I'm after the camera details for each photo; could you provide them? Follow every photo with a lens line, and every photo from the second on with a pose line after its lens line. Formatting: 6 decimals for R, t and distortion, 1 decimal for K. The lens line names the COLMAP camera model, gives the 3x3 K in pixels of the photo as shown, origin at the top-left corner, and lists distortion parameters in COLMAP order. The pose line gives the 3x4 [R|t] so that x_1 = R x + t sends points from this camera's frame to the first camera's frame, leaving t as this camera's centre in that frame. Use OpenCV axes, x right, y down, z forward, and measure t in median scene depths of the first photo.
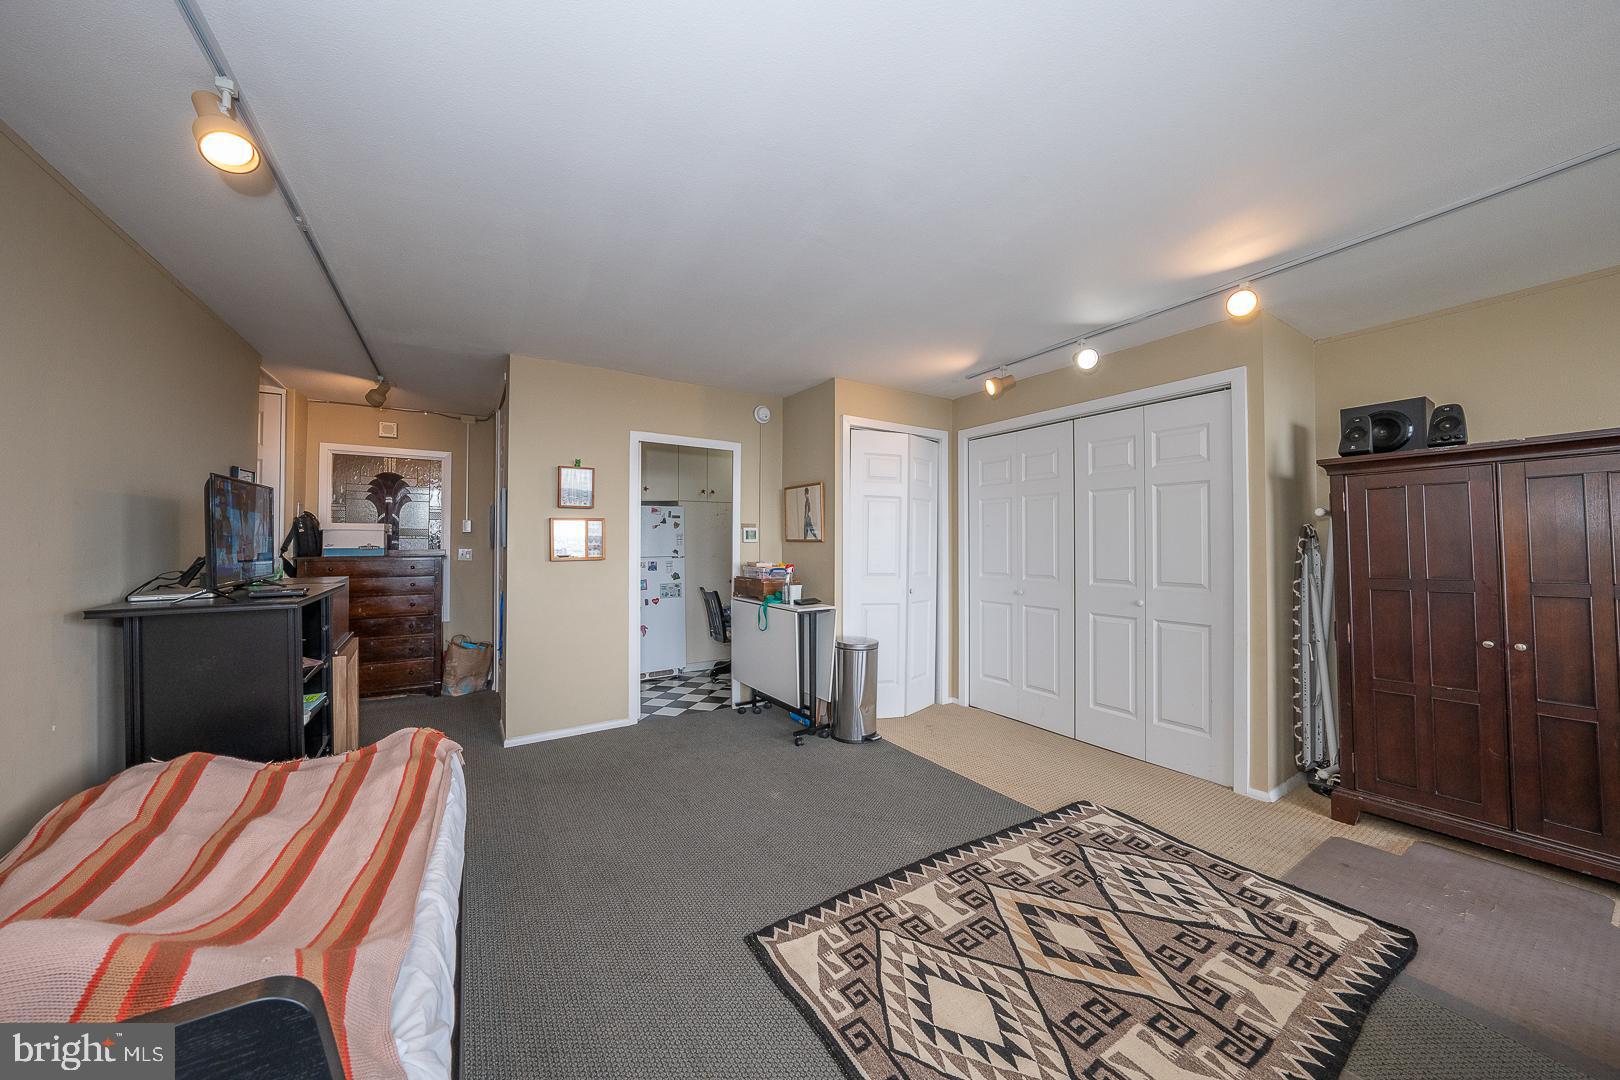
lens RADIAL K [[554.7, 0, 815.4], [0, 554.7, 533.9], [0, 0, 1]] dist [-0.001518, -0.000043]
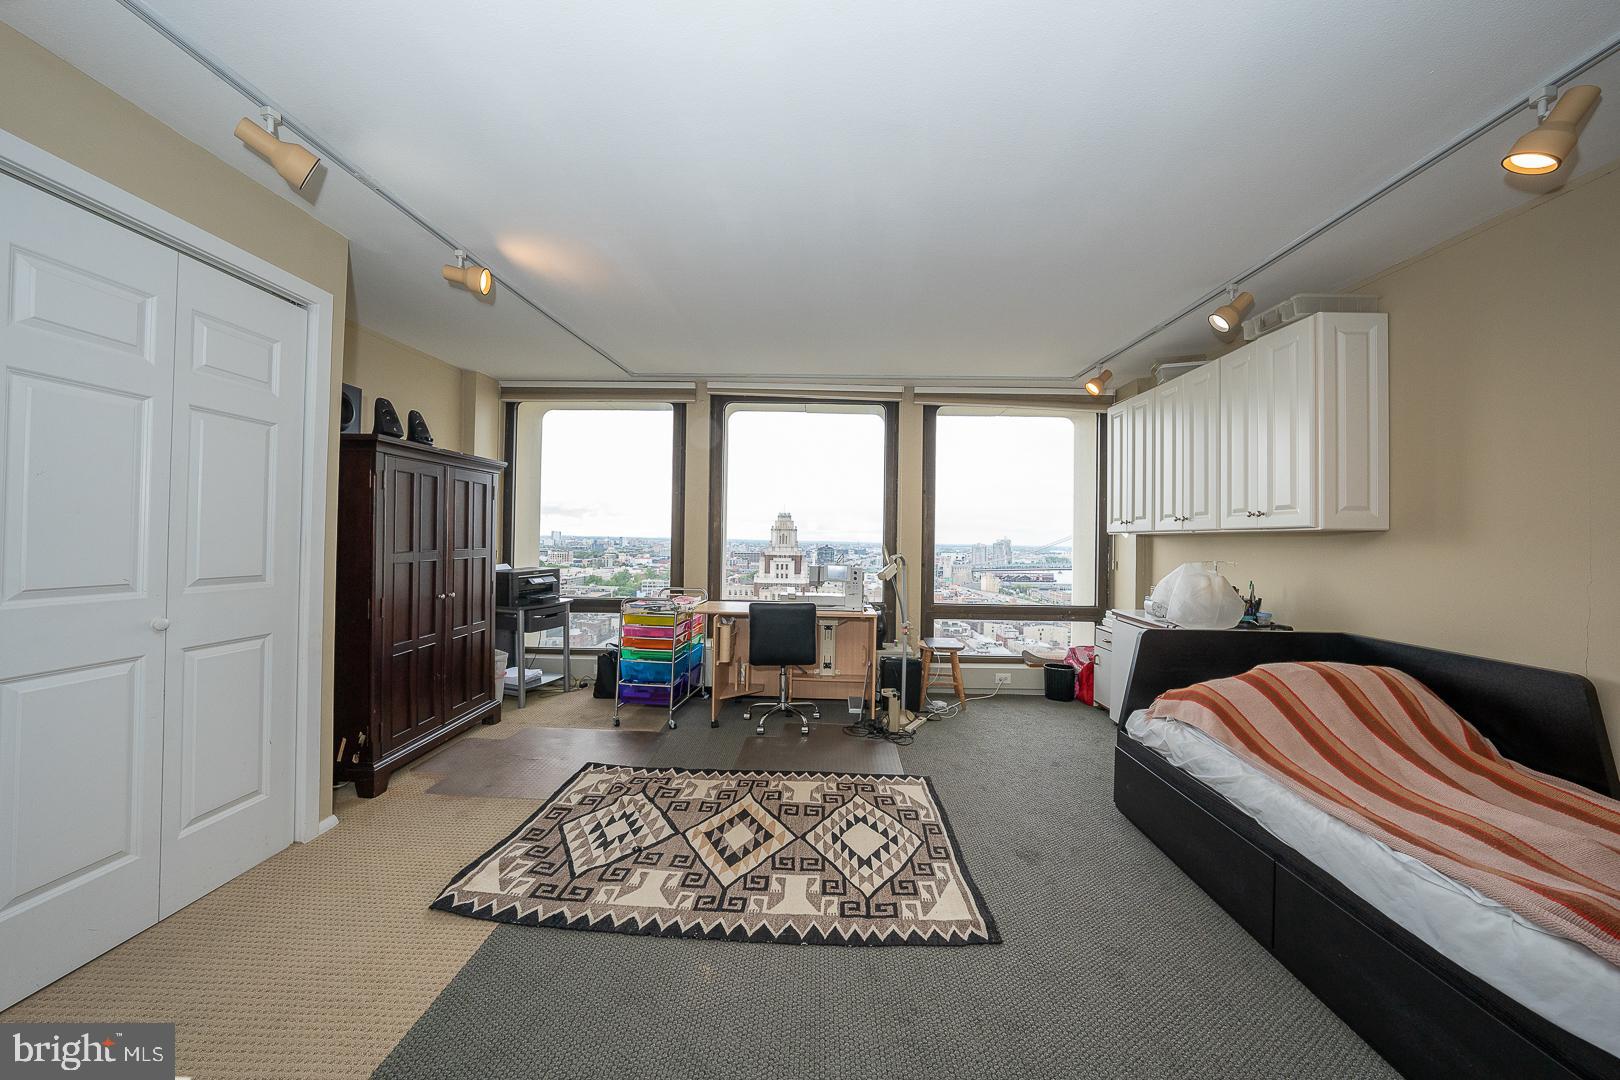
lens RADIAL K [[554.7, 0, 815.4], [0, 554.7, 533.9], [0, 0, 1]] dist [-0.001518, -0.000043]
pose [[-0.832037, -0.007683, 0.554667, -0.373015], [-0.029470, 0.999104, -0.030367, 0.070568], [-0.553937, -0.041612, -0.831518, 1.946420]]
